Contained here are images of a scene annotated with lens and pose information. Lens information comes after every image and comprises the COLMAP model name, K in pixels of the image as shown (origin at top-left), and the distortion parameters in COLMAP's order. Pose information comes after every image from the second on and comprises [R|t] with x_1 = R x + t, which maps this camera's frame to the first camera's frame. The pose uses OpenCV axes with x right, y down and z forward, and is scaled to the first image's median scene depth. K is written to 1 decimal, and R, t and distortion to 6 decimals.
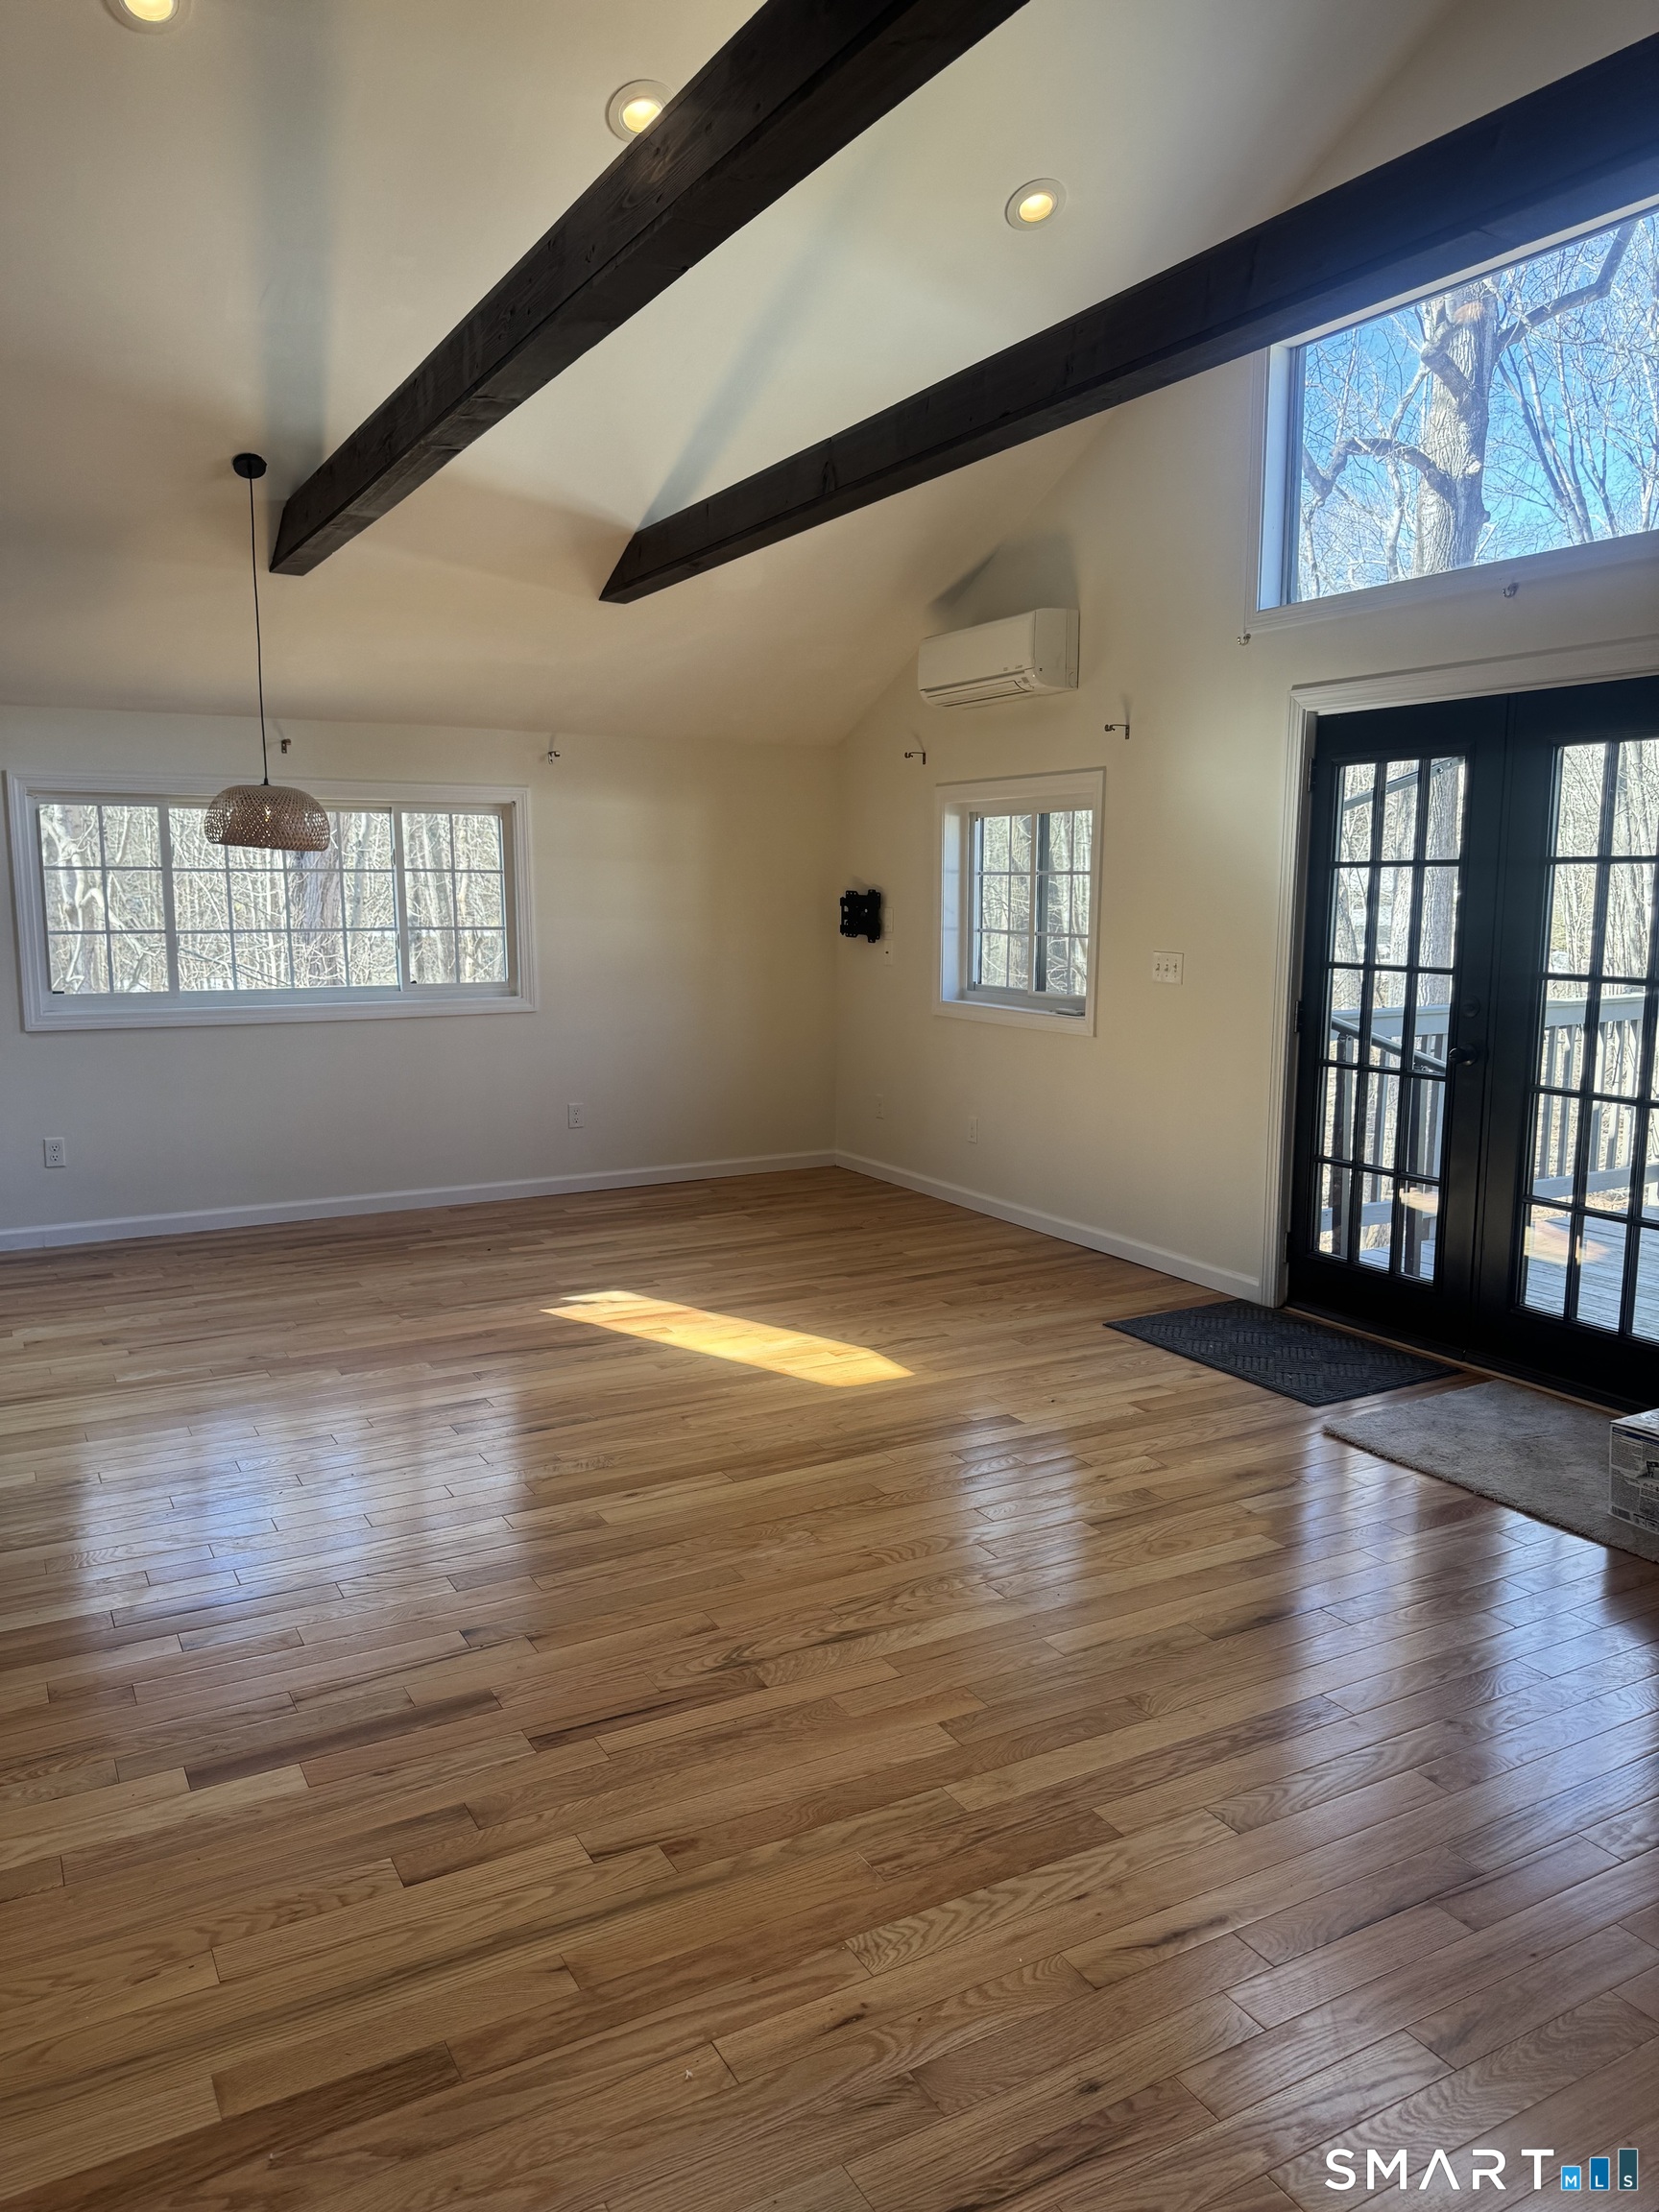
lens RADIAL K [[1552.9, 0, 814.4], [0, 1552.9, 1115.8], [0, 0, 1]] dist [0.061436, -0.079227]
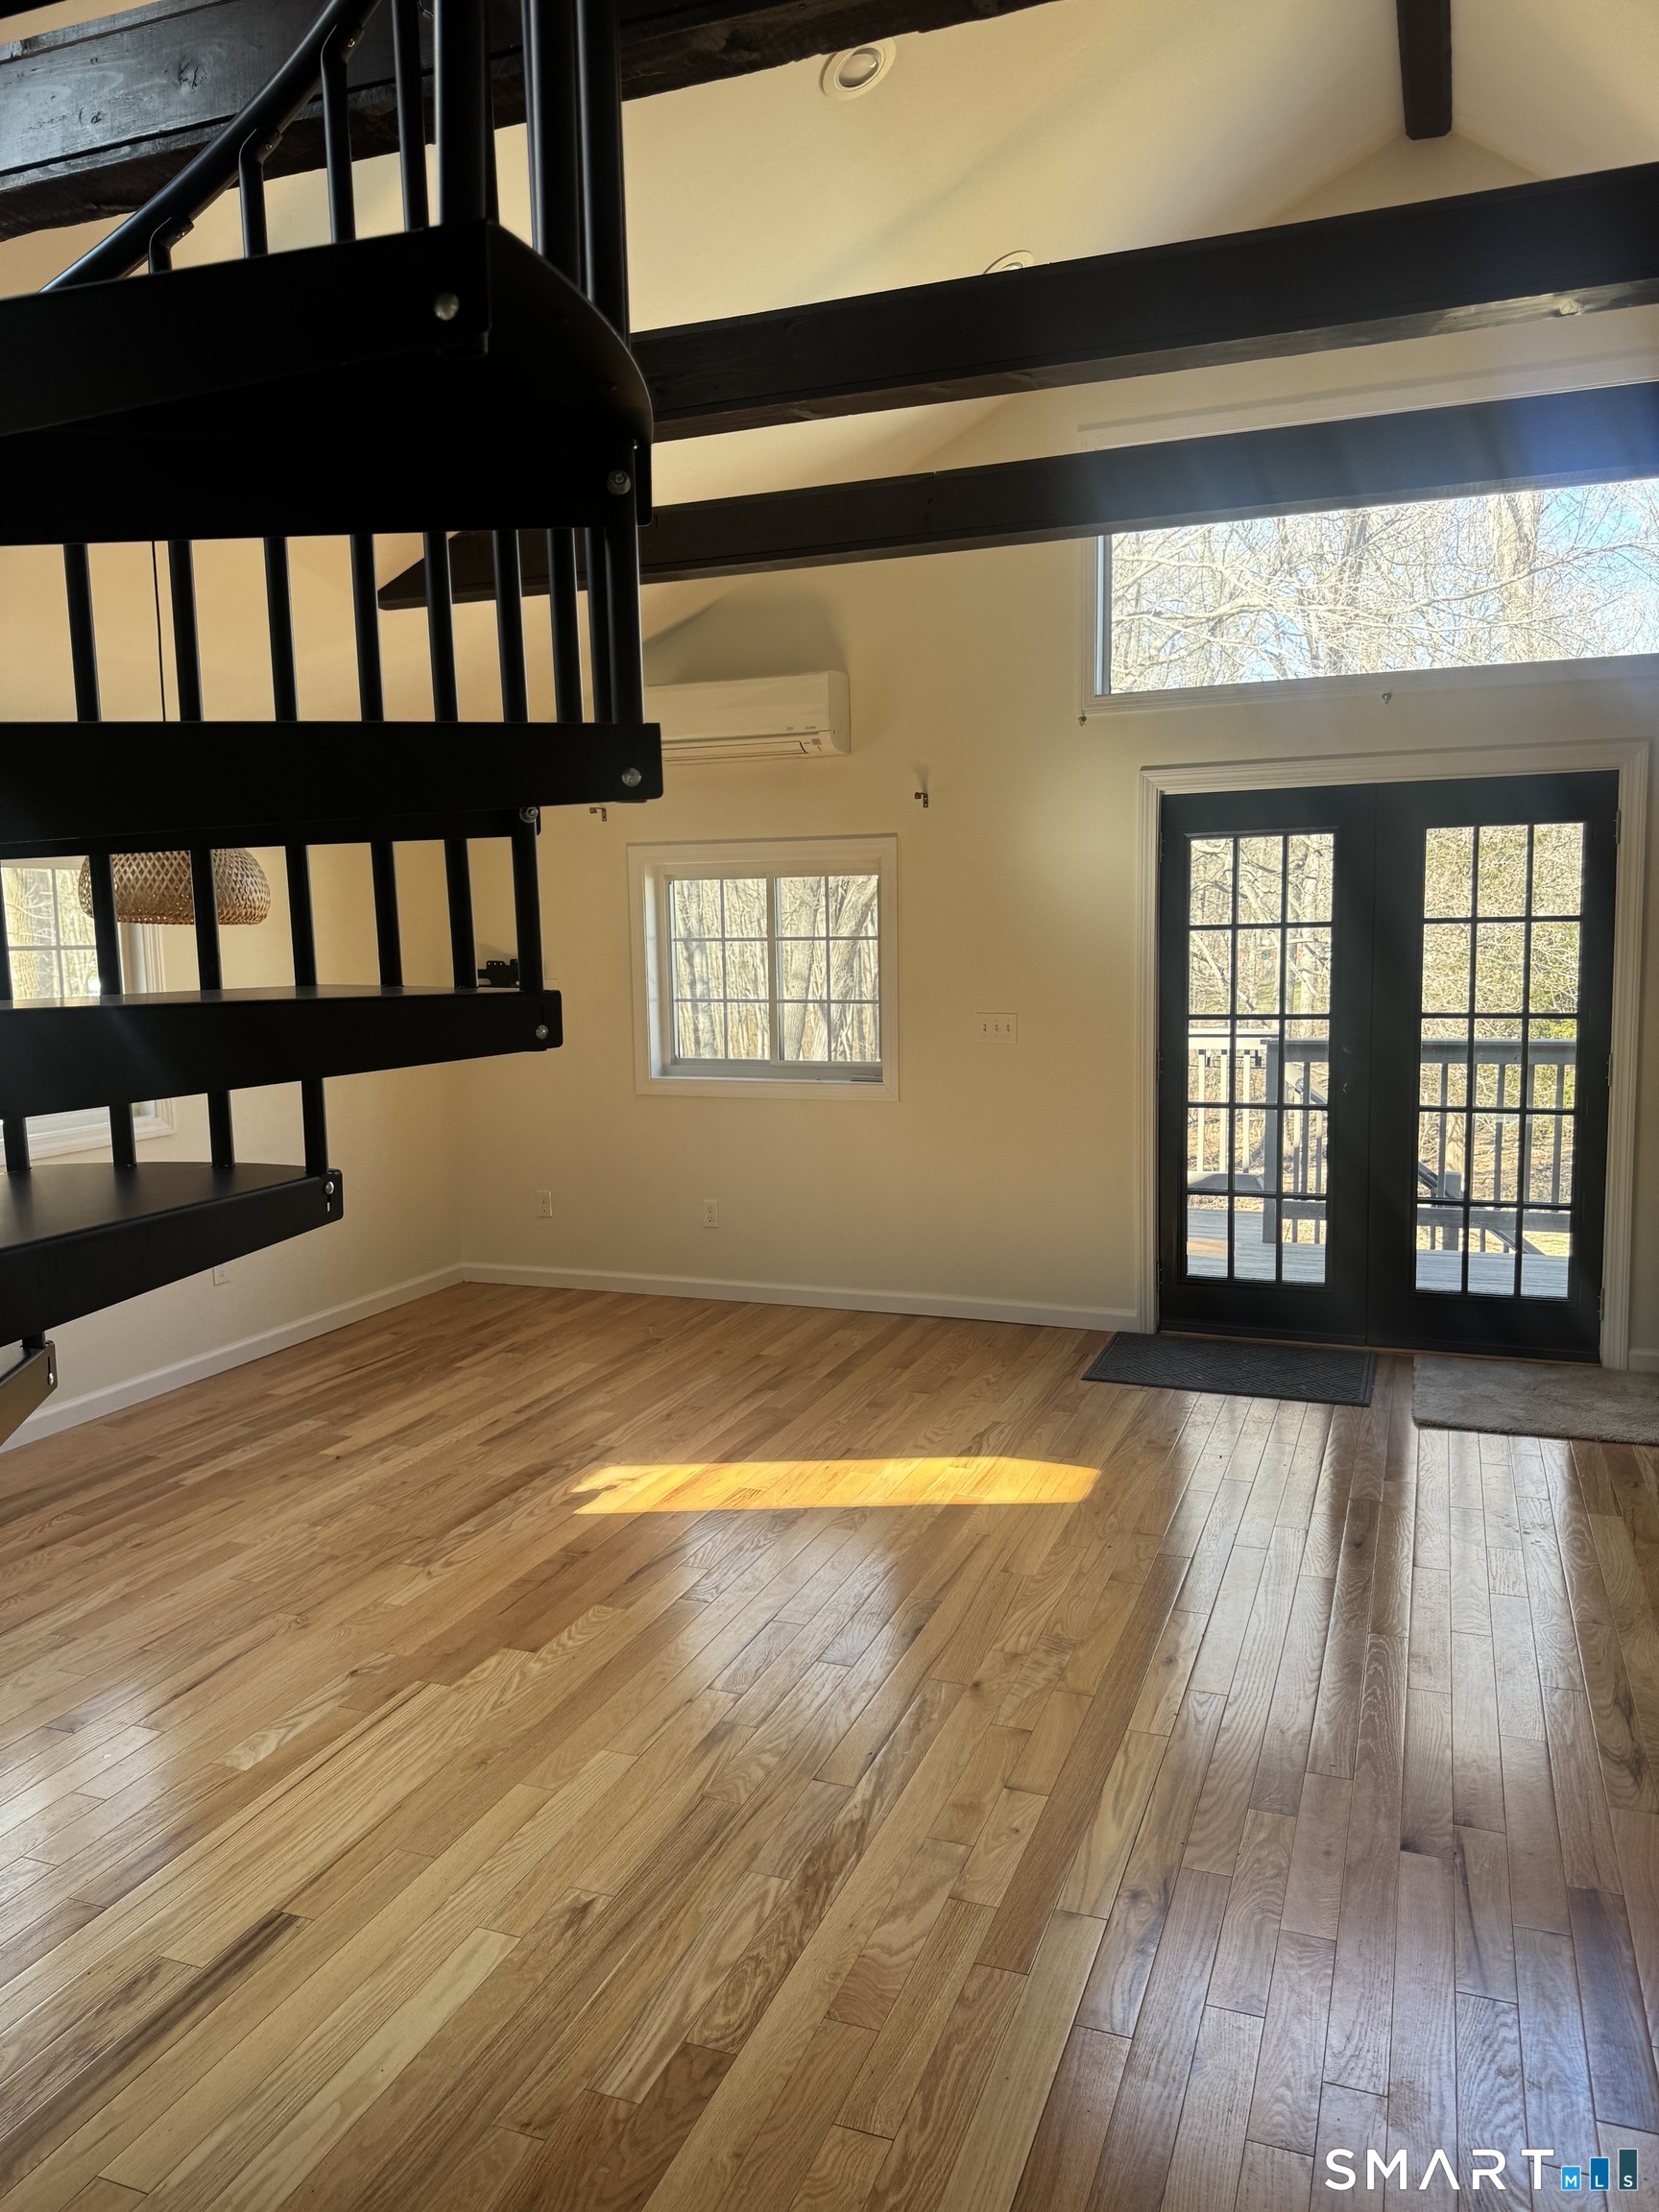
lens RADIAL K [[1552.9, 0, 829.7], [0, 1552.9, 1106.7], [0, 0, 1]] dist [0.061436, -0.079227]
pose [[0.764927, -0.087236, 0.638183, -0.638154], [0.115341, 0.993323, -0.002467, -0.065715], [-0.633706, 0.075496, 0.769881, 0.345473]]
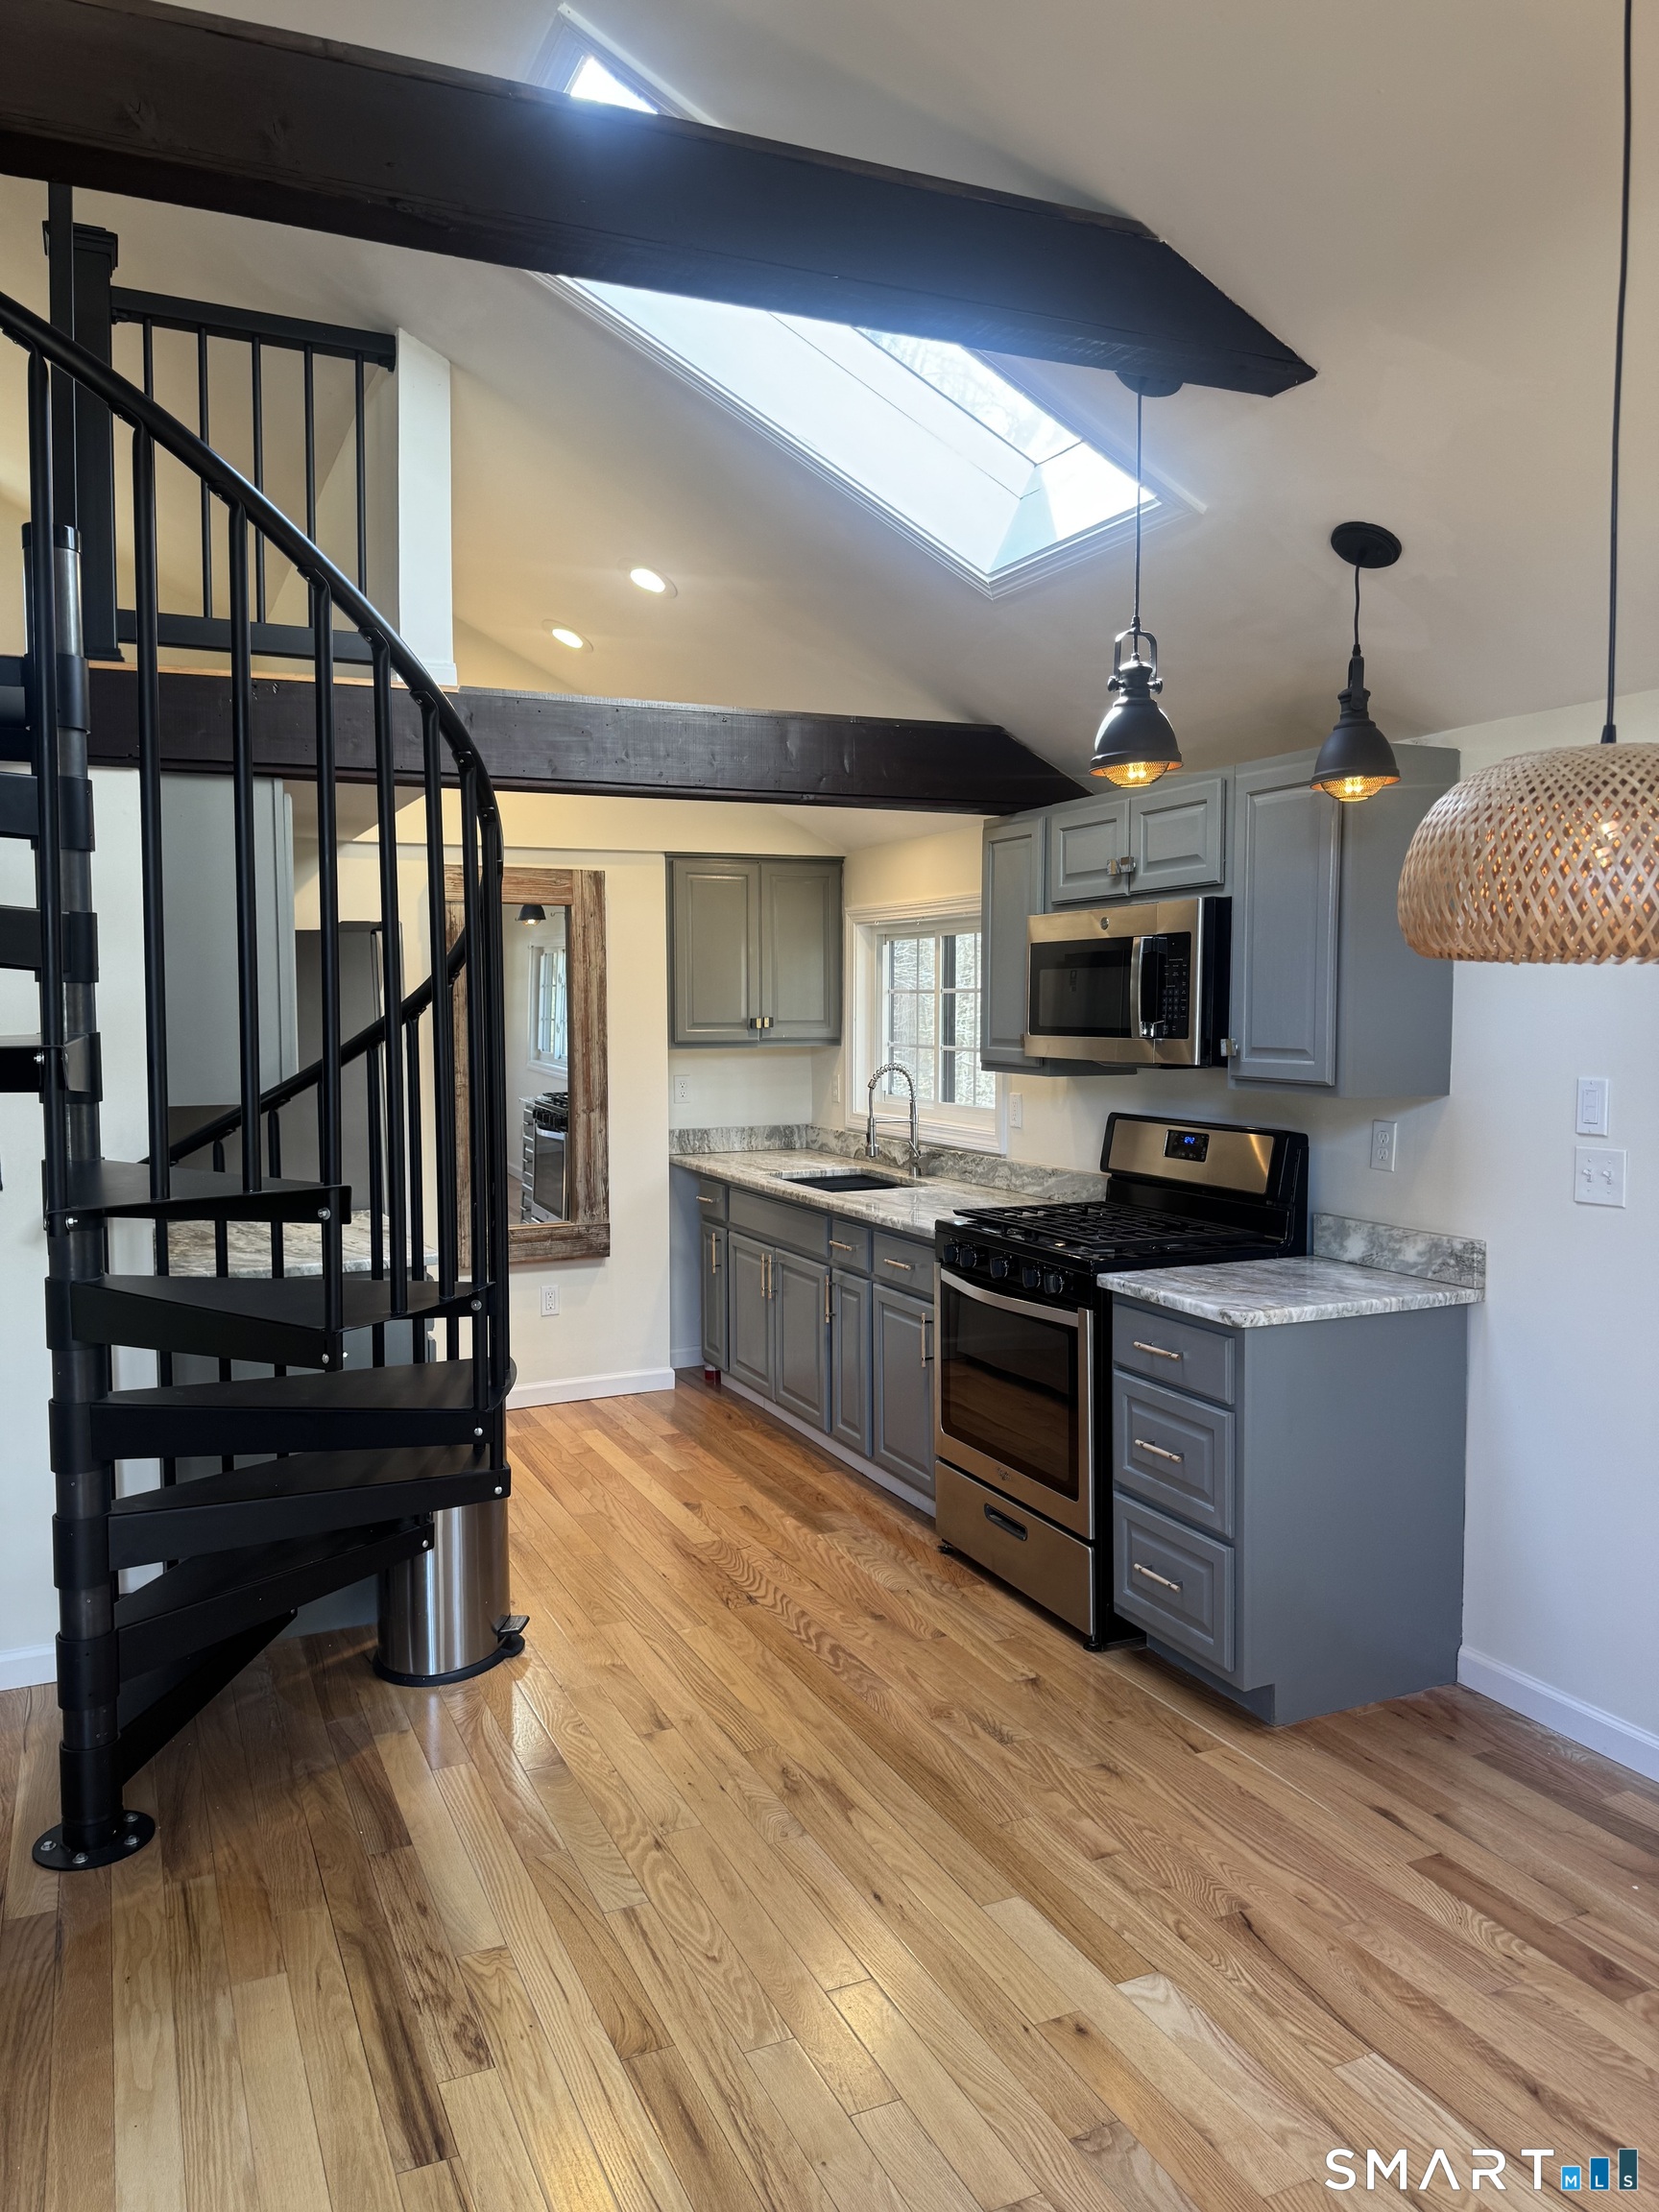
lens RADIAL K [[1552.9, 0, 816.8], [0, 1552.9, 1096.1], [0, 0, 1]] dist [0.061436, -0.079227]
pose [[-0.071915, 0.061161, -0.995534, -0.048363], [-0.148534, 0.986332, 0.071326, -0.161214], [0.986289, 0.153000, -0.061847, 0.978479]]
